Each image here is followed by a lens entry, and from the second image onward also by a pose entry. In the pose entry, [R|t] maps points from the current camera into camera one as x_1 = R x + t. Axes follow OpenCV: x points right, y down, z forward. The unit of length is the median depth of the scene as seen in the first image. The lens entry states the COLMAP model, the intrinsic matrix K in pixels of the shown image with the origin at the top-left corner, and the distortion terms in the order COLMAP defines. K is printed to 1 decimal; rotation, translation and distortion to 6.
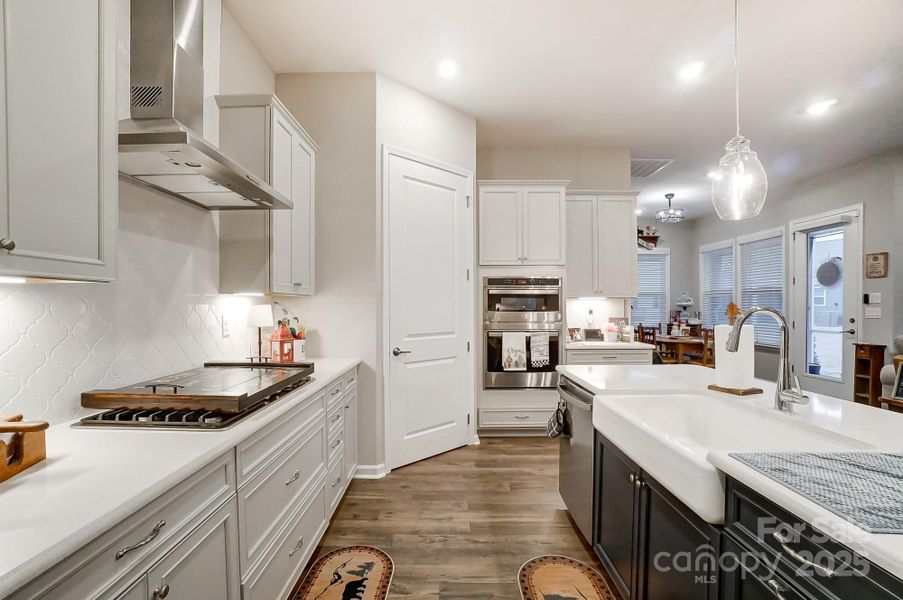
lens RADIAL K [[417.3, 0, 438.7], [0, 417.3, 305.2], [0, 0, 1]] dist [-0.015029, 0.004623]
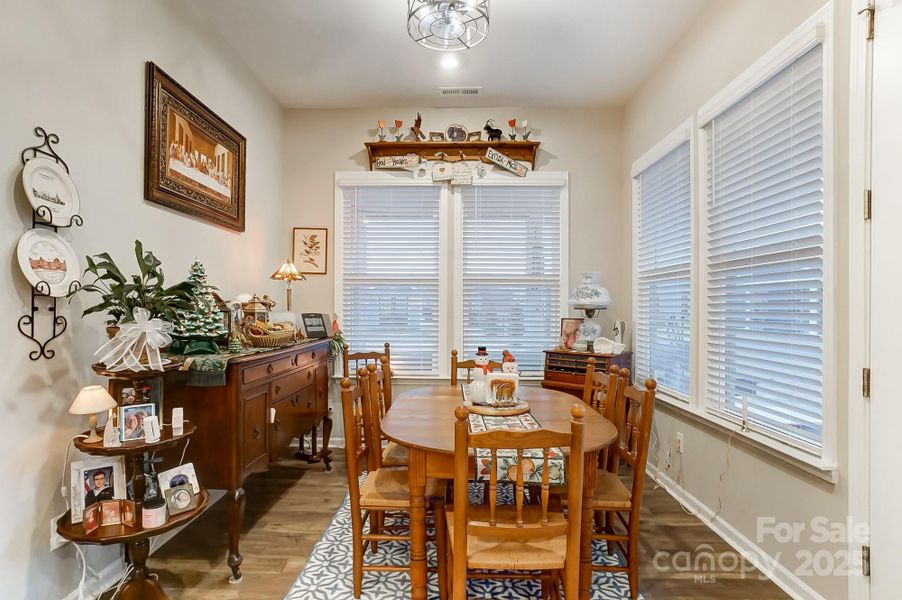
lens RADIAL K [[476.1, 0, 446.3], [0, 476.1, 304.8], [0, 0, 1]] dist [0.006458, 0.001517]
pose [[0.999964, 0.003445, -0.007795, 0.600991], [-0.003521, 0.999946, -0.009764, 0.005591], [0.007761, 0.009792, 0.999922, 0.702720]]
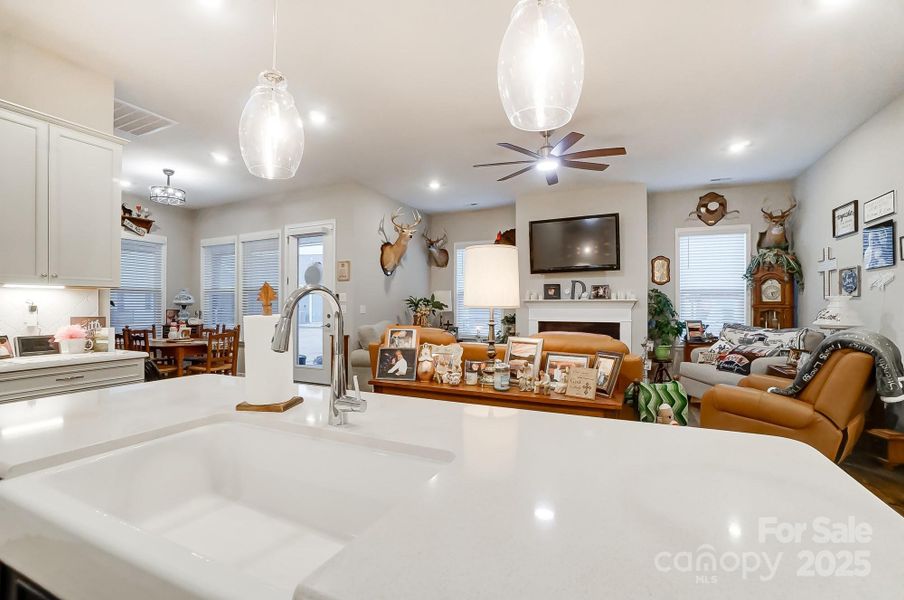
lens RADIAL K [[417.7, 0, 452.2], [0, 417.7, 301.2], [0, 0, 1]] dist [-0.015029, 0.004623]
pose [[0.439850, 0.012743, 0.897981, 0.065580], [0.001654, 0.999886, -0.014999, 0.011763], [-0.898070, 0.008082, 0.439779, 0.130292]]
